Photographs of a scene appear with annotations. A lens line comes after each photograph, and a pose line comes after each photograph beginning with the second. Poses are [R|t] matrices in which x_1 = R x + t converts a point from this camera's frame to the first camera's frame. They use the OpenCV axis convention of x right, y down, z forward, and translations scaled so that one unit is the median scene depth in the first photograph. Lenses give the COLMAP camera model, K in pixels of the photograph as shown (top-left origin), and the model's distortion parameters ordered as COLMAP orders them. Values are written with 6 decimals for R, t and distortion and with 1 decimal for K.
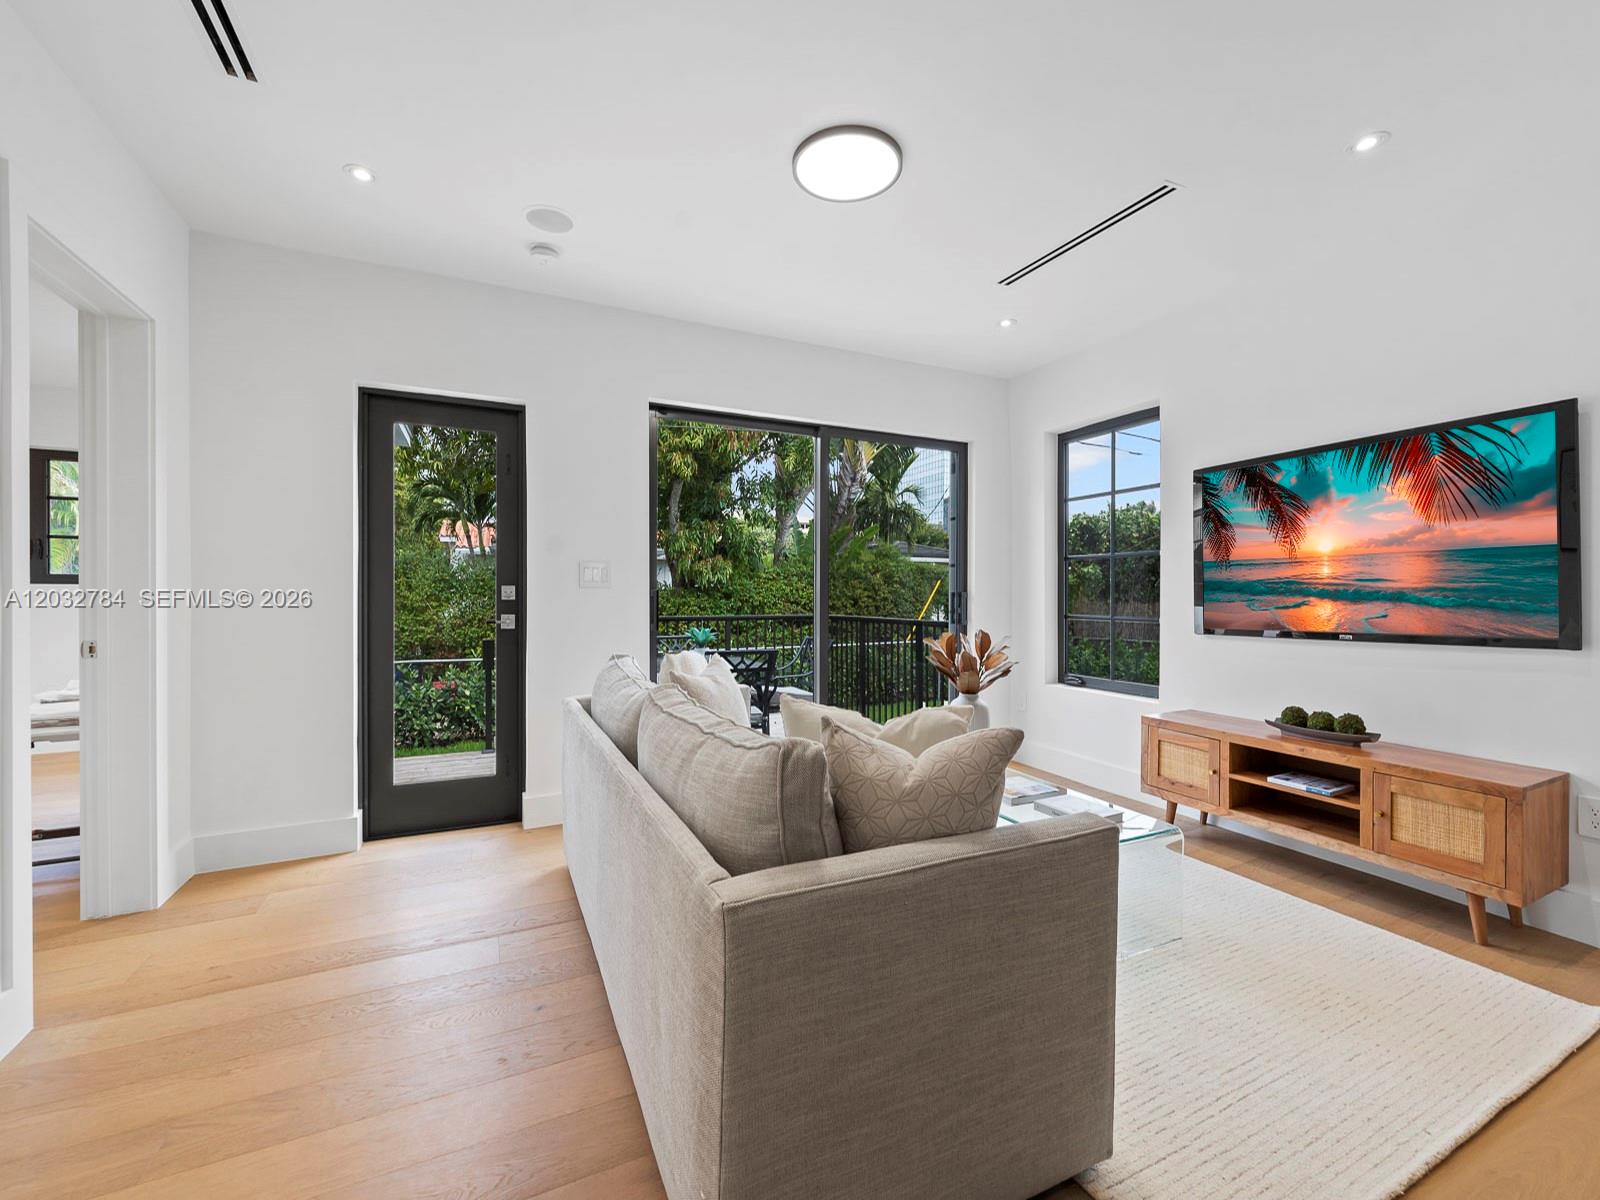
lens RADIAL K [[657.3, 0, 803.4], [0, 657.3, 599.2], [0, 0, 1]] dist [0.000610, -0.002532]
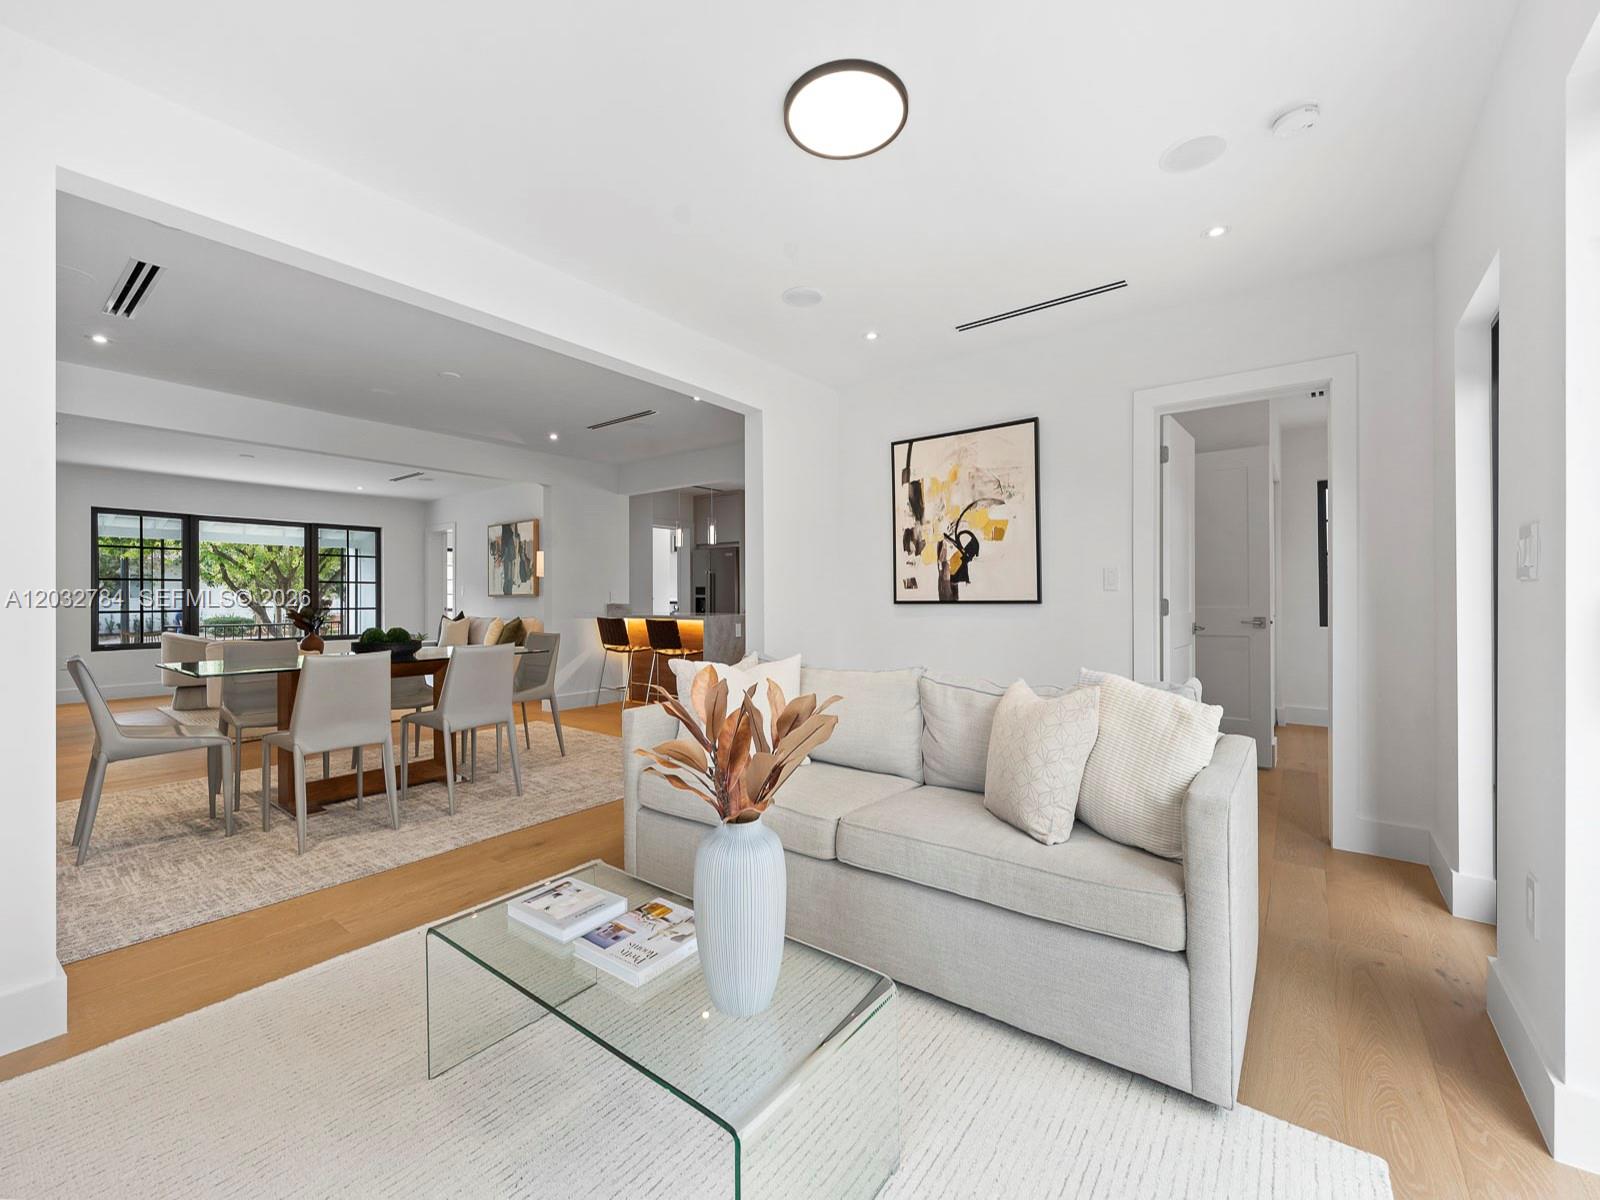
lens RADIAL K [[657.3, 0, 800.9], [0, 657.3, 597.5], [0, 0, 1]] dist [0.000610, -0.002532]
pose [[-0.892903, 0.003476, -0.450236, 0.412831], [0.000238, 0.999974, 0.007249, -0.009532], [0.450250, 0.006365, -0.892880, 1.395093]]
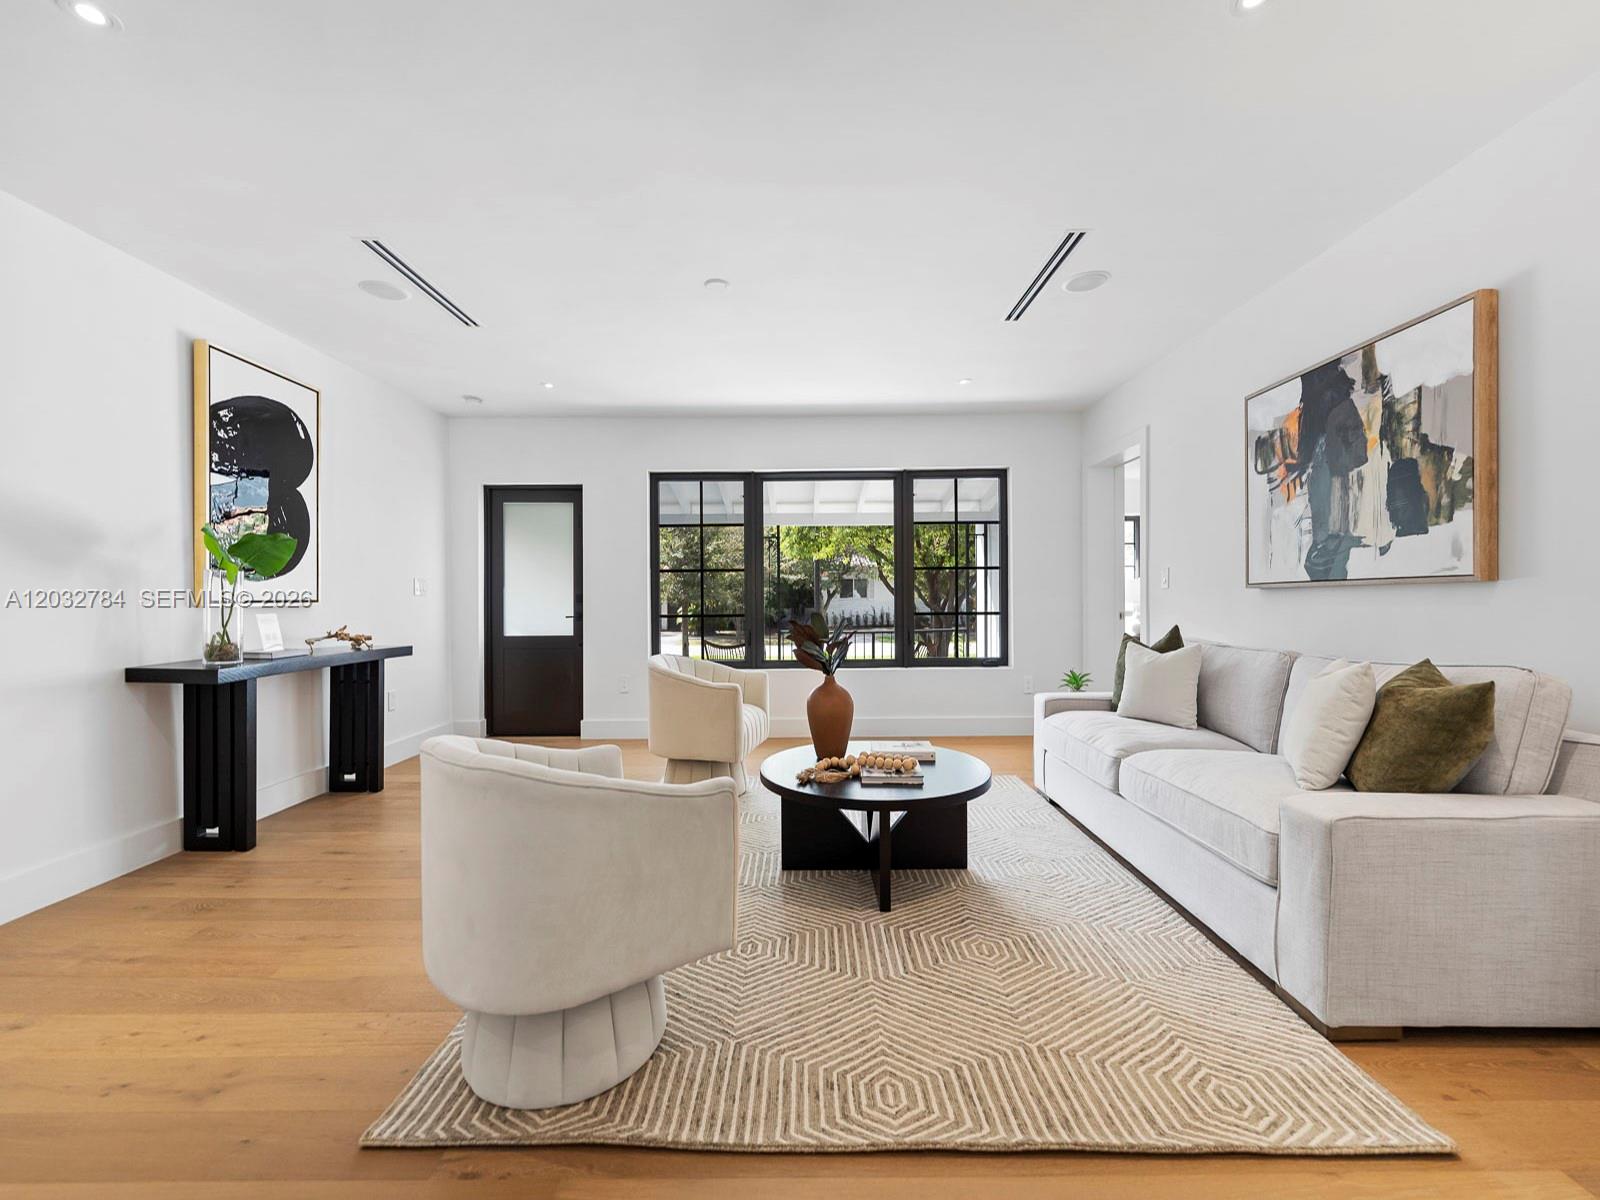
lens RADIAL K [[657.3, 0, 799.1], [0, 657.3, 604.2], [0, 0, 1]] dist [0.000610, -0.002532]
pose [[-0.898878, 0.006210, 0.438154, 0.534727], [0.012813, 0.999844, 0.012116, 0.012394], [-0.438011, 0.016505, -0.898818, -0.673381]]
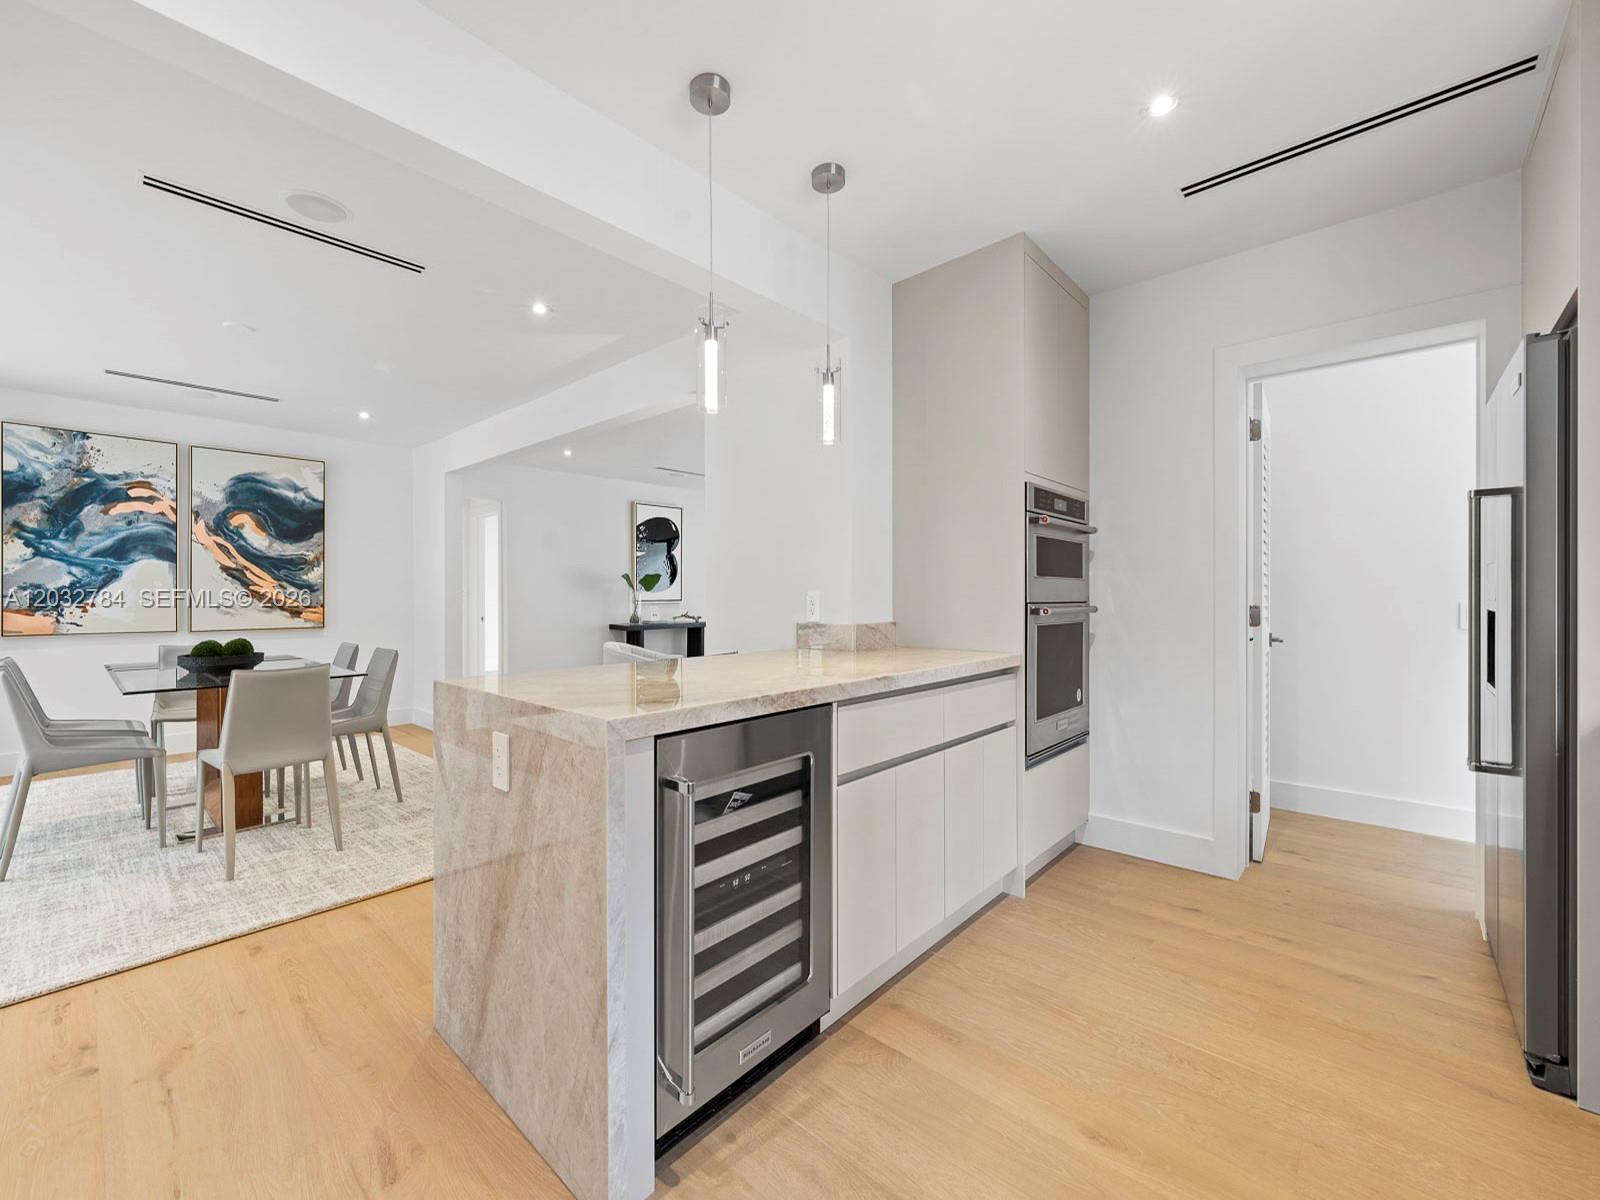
lens RADIAL K [[657.3, 0, 801.5], [0, 657.3, 596.6], [0, 0, 1]] dist [0.000610, -0.002532]
pose [[-0.380905, -0.000445, 0.924614, -1.046281], [0.009526, 0.999945, 0.004406, -0.014659], [-0.924565, 0.010486, -0.380880, -0.802912]]
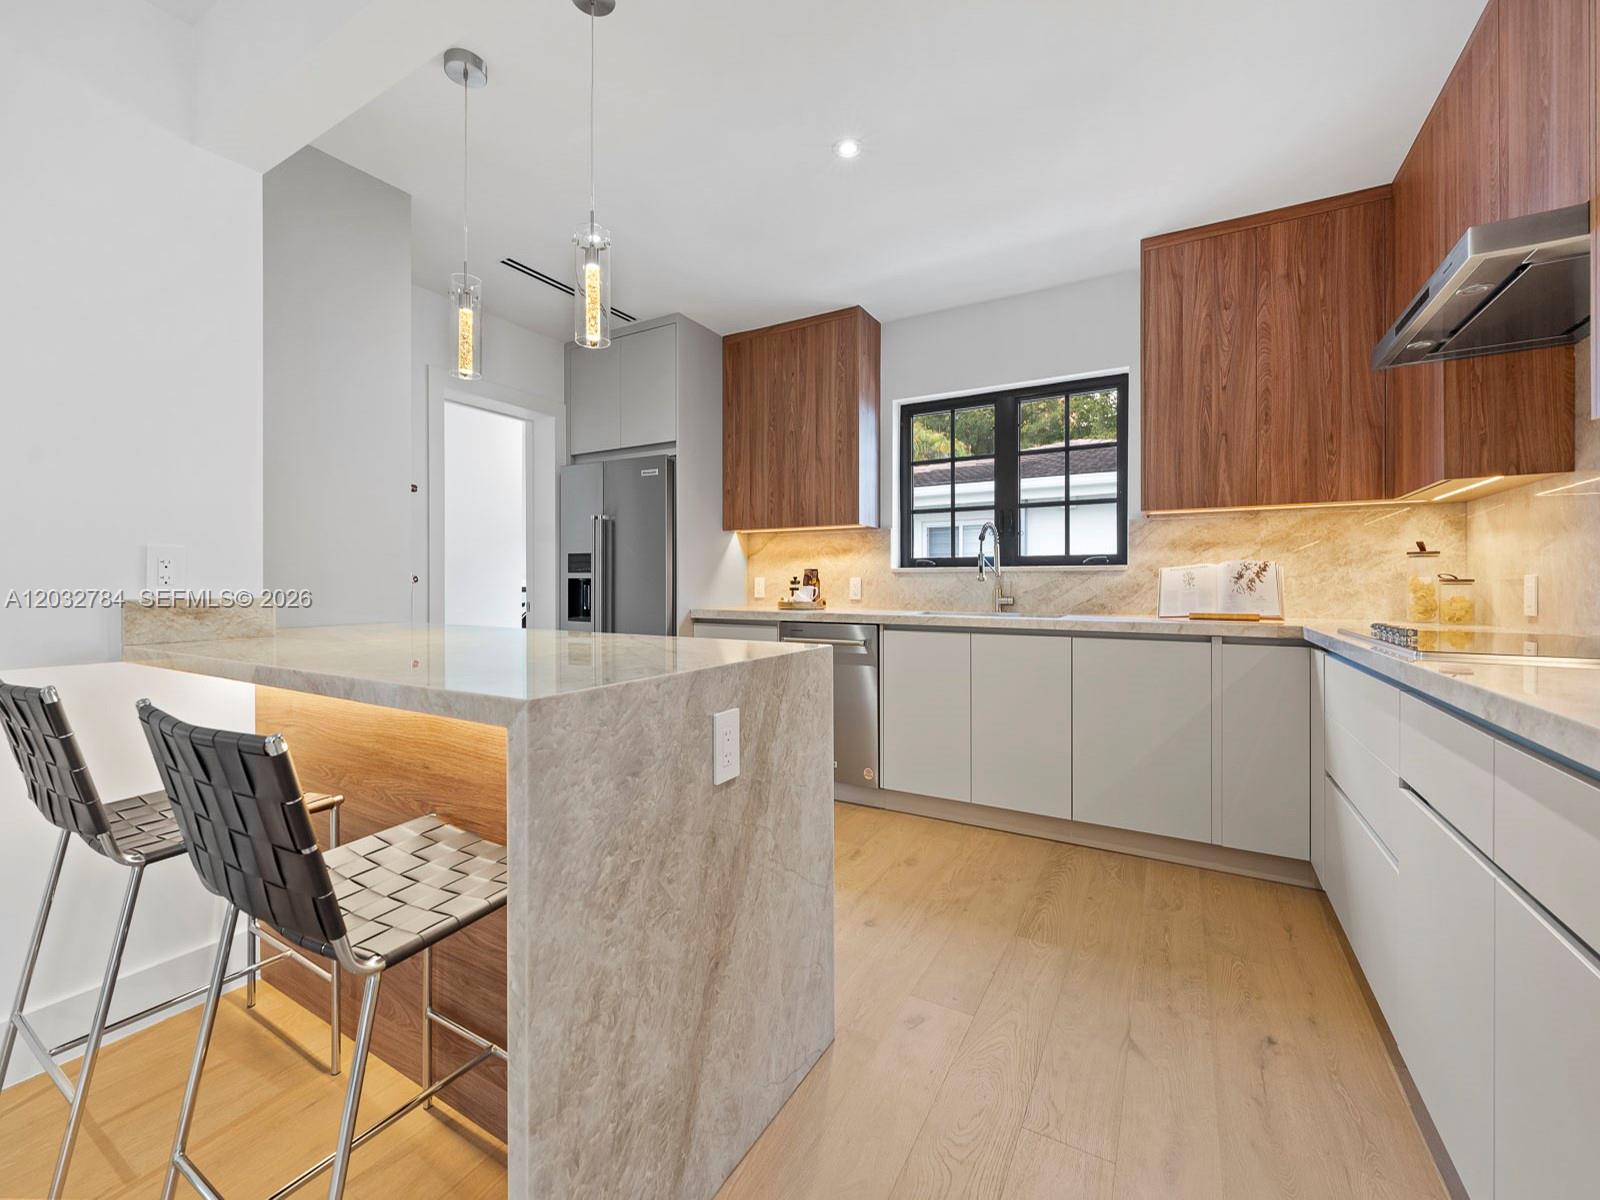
lens RADIAL K [[657.3, 0, 801.3], [0, 657.3, 583.9], [0, 0, 1]] dist [0.000610, -0.002532]
pose [[-0.824351, -0.001676, -0.566076, -0.231733], [-0.005613, 0.999971, 0.005214, 0.015242], [0.566051, 0.007476, -0.824337, -0.394849]]
